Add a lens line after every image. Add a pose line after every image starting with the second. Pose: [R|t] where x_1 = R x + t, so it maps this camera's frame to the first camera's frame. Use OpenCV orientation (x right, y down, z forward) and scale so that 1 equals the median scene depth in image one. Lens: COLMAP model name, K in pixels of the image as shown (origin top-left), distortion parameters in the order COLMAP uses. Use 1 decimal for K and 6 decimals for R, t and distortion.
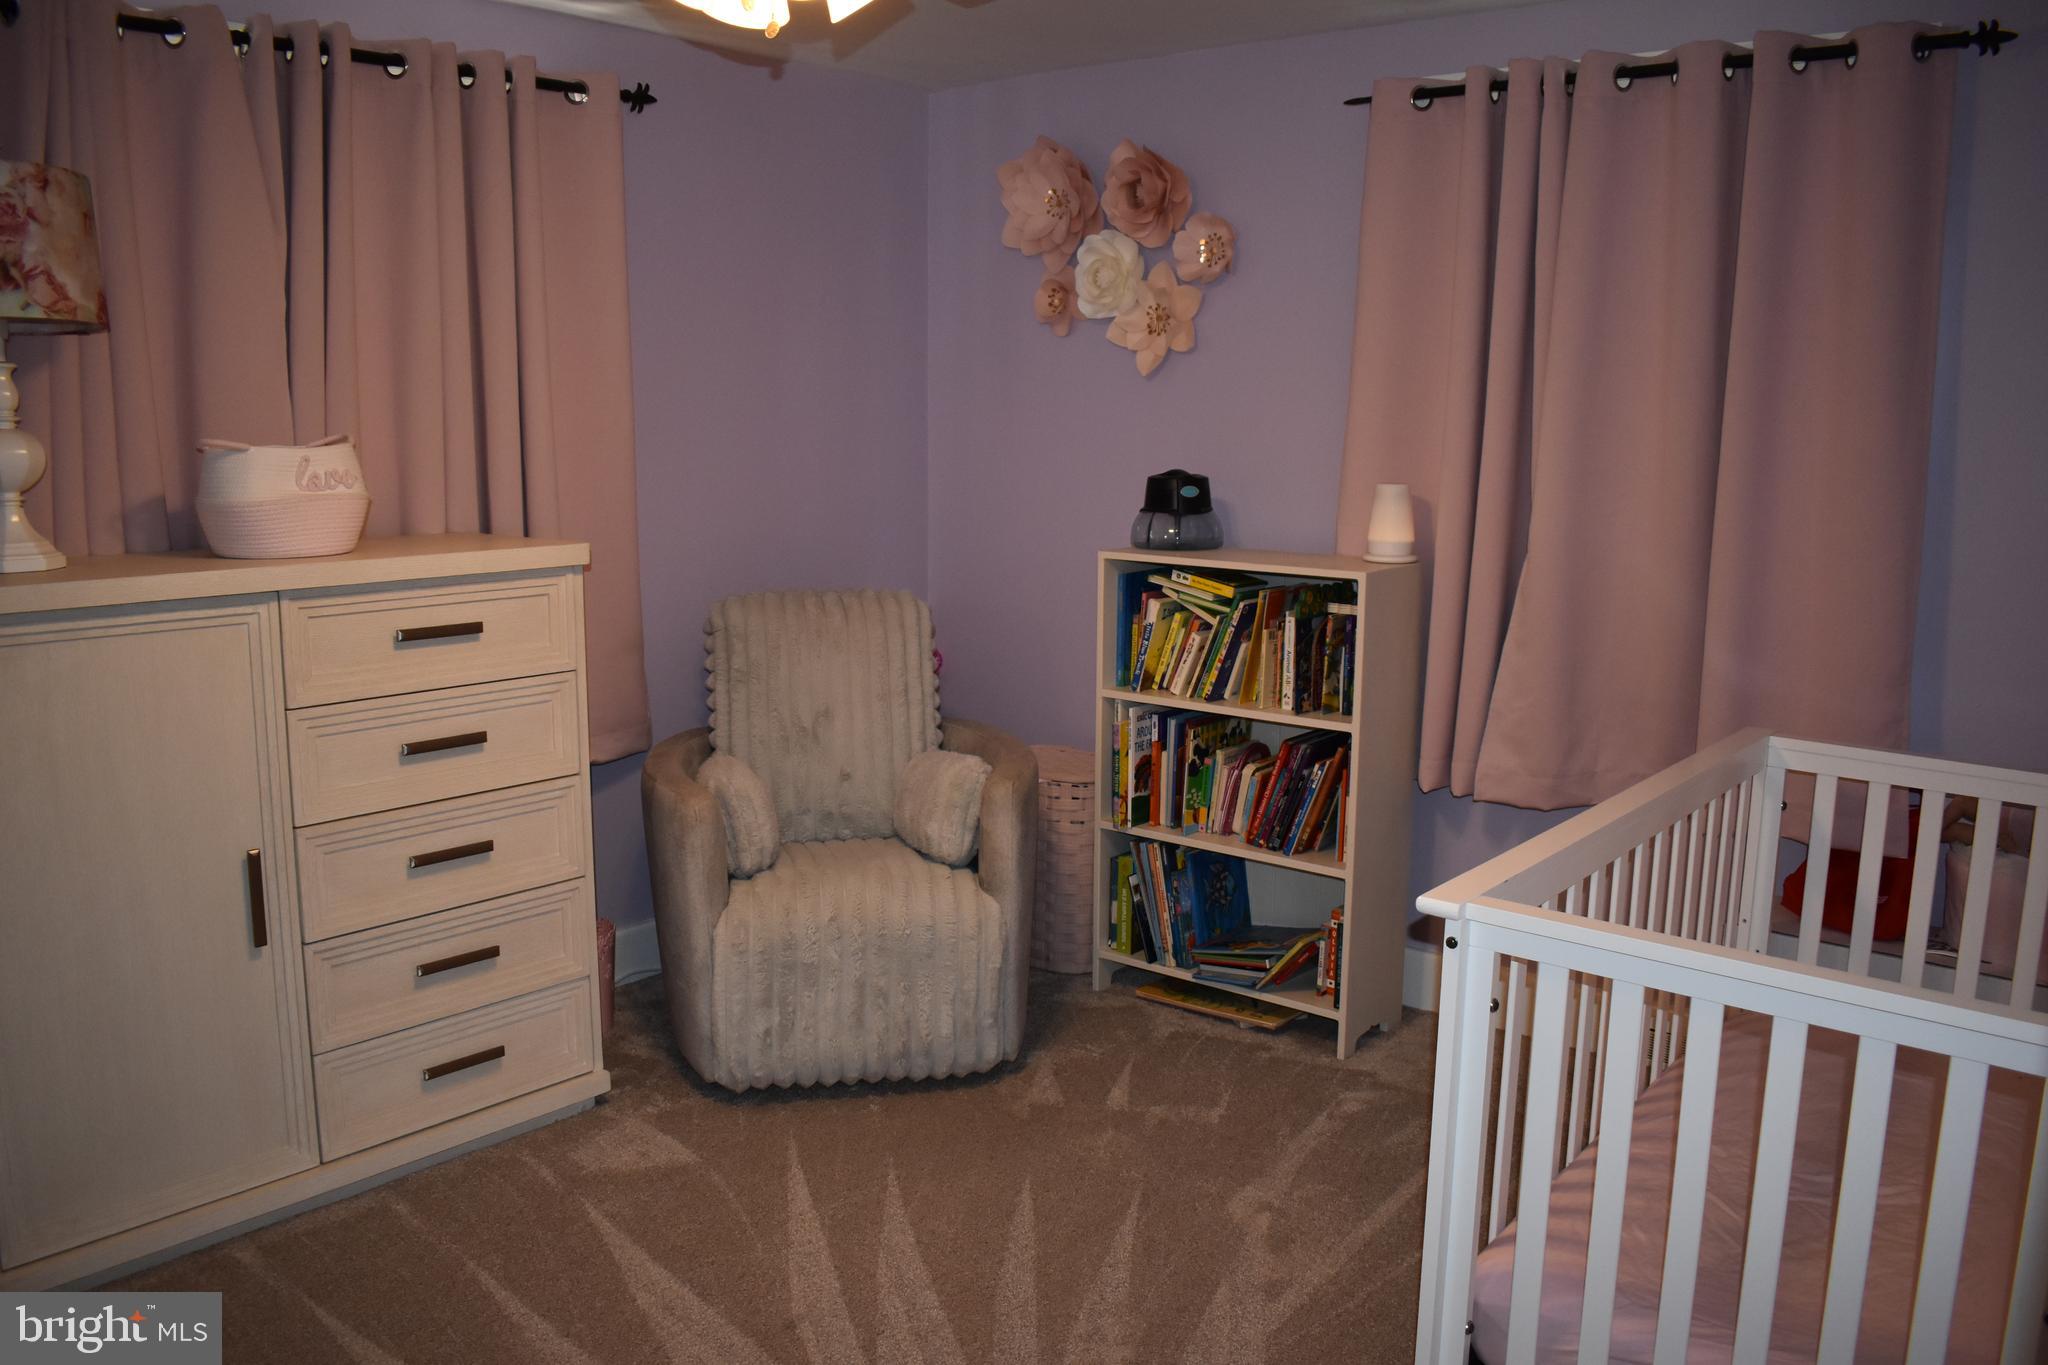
lens RADIAL K [[1609.0, 0, 1028.0], [0, 1609.0, 677.8], [0, 0, 1]] dist [-0.094329, 0.013451]
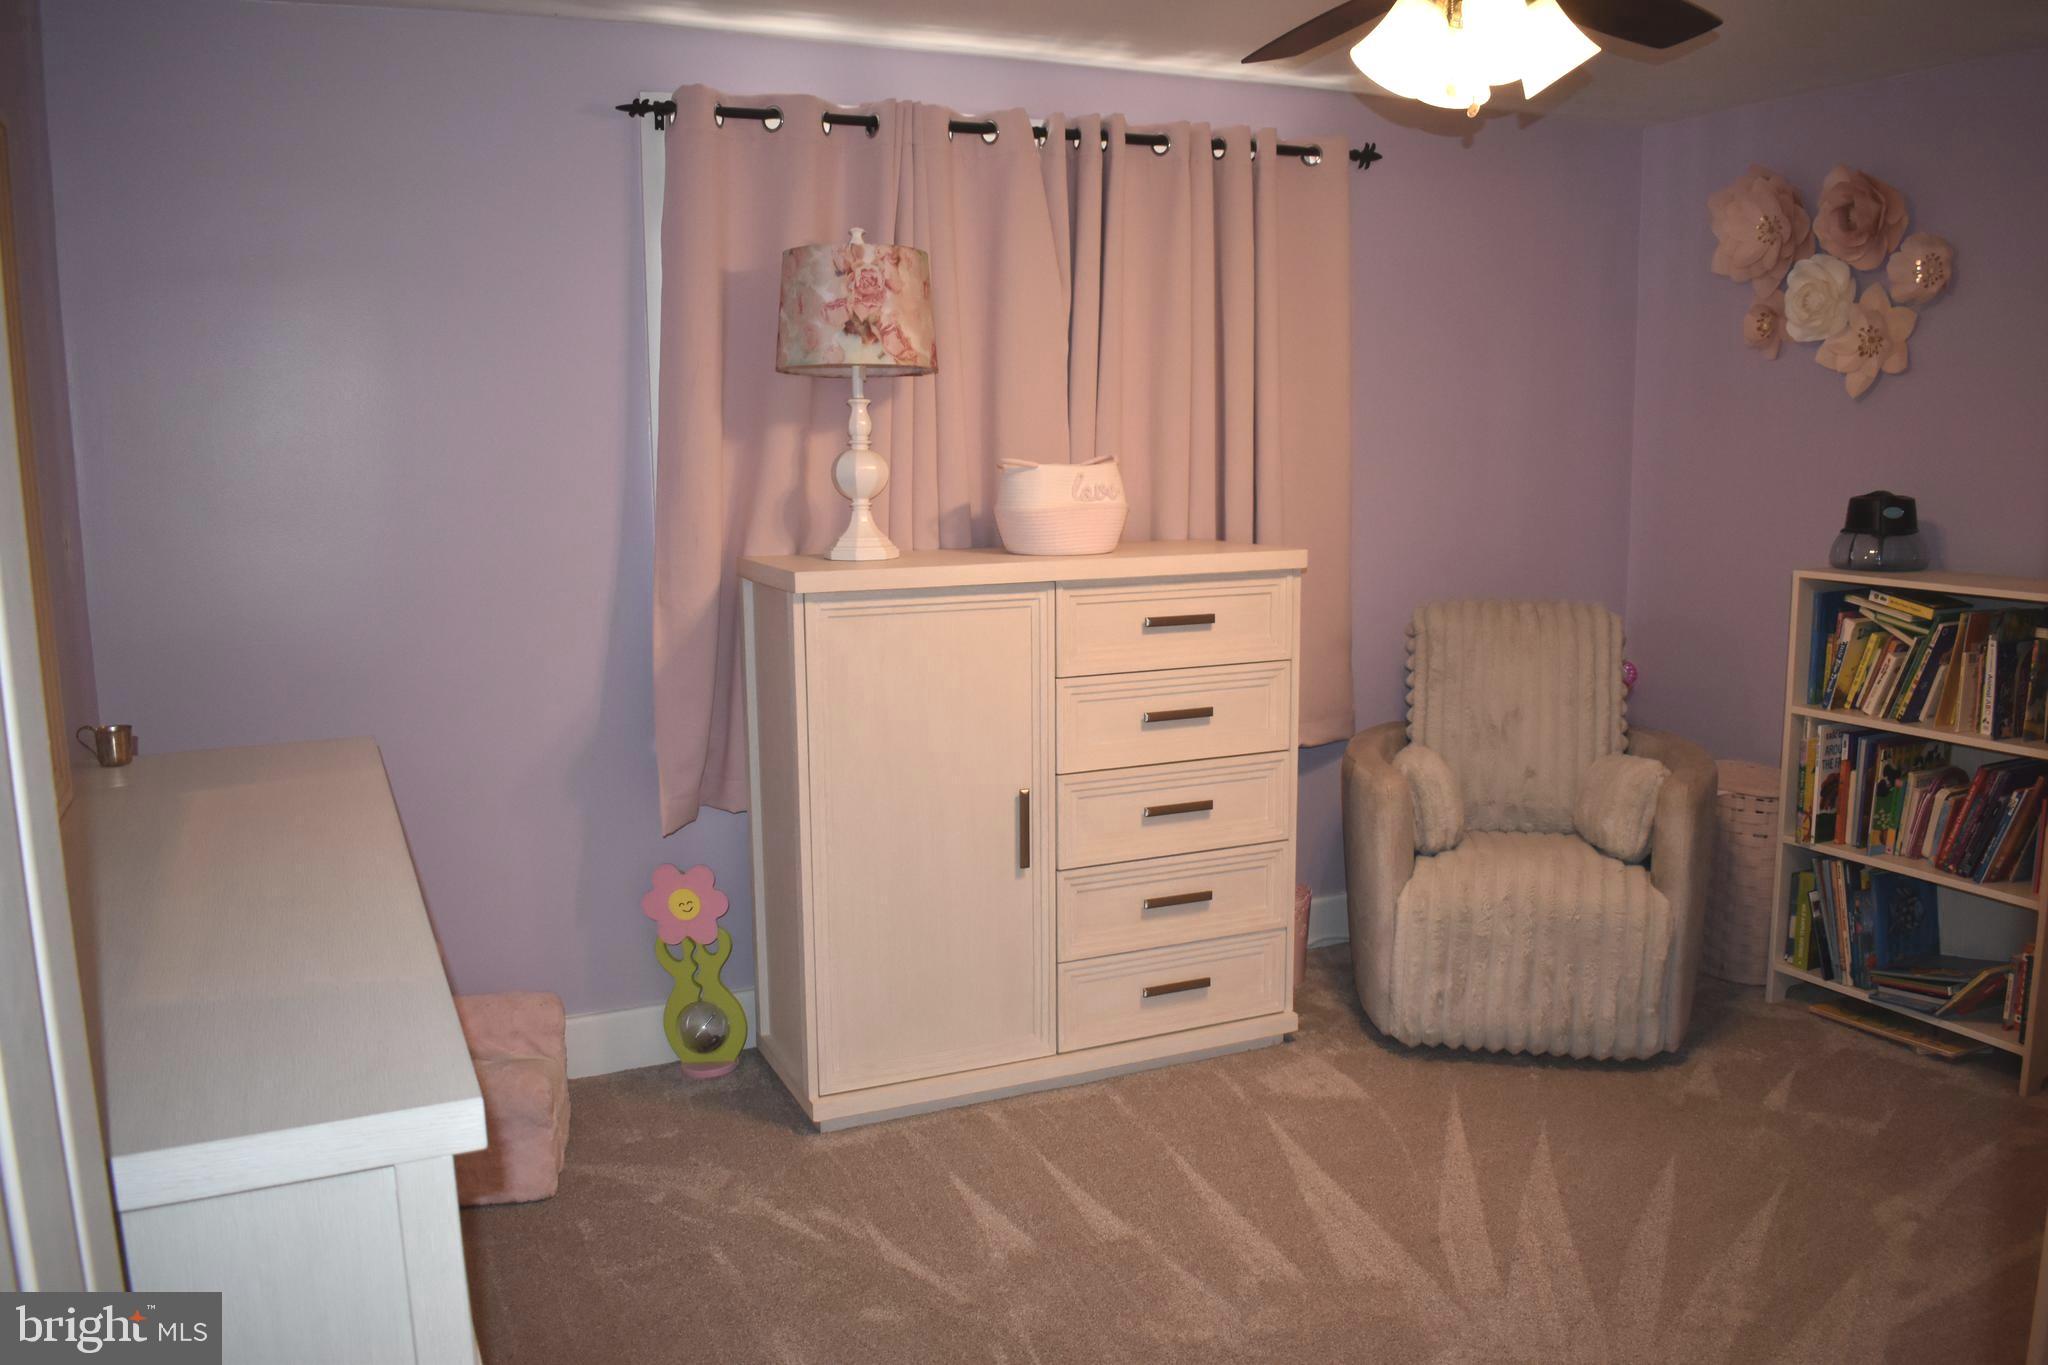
lens RADIAL K [[1609.0, 0, 1025.3], [0, 1609.0, 689.3], [0, 0, 1]] dist [-0.094329, 0.013451]
pose [[0.902663, 0.050285, -0.427399, 0.038091], [-0.053416, 0.998561, 0.004670, 0.020335], [0.427019, 0.018614, 0.904051, -0.122636]]
